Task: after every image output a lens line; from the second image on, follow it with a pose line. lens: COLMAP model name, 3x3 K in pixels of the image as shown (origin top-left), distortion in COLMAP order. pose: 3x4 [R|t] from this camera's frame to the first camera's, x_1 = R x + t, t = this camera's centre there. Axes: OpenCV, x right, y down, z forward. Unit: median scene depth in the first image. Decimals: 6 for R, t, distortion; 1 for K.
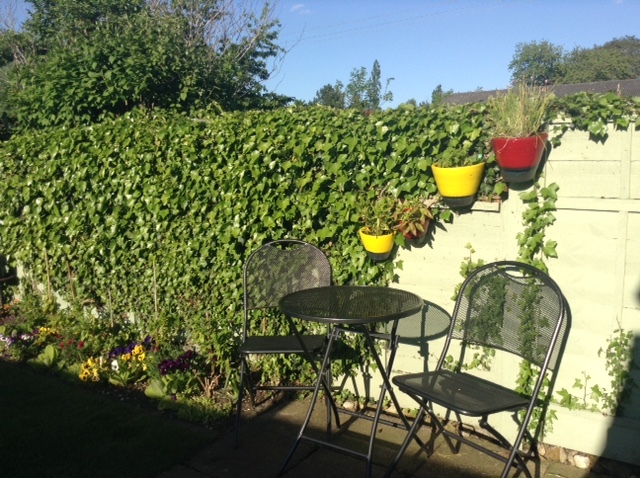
lens RADIAL K [[586.9, 0, 324.5], [0, 586.9, 240.6], [0, 0, 1]] dist [0.053874, -0.041111]
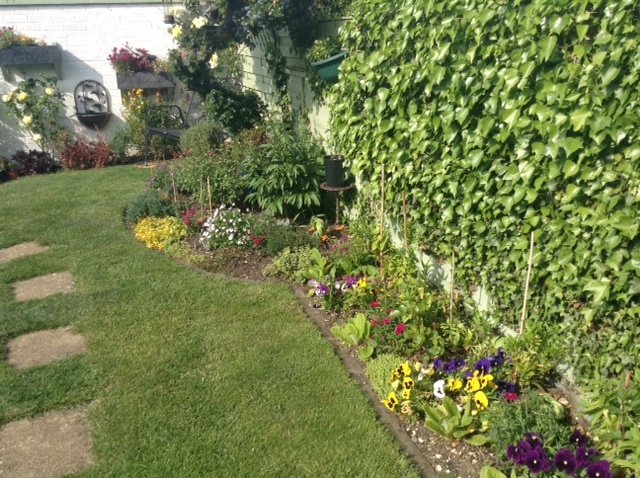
lens RADIAL K [[586.9, 0, 318.7], [0, 586.9, 243.4], [0, 0, 1]] dist [0.053874, -0.041111]
pose [[0.799684, 0.212230, -0.561662, -0.129579], [-0.088181, 0.966816, 0.239772, -0.060037], [0.593911, -0.142214, 0.791862, 0.418769]]
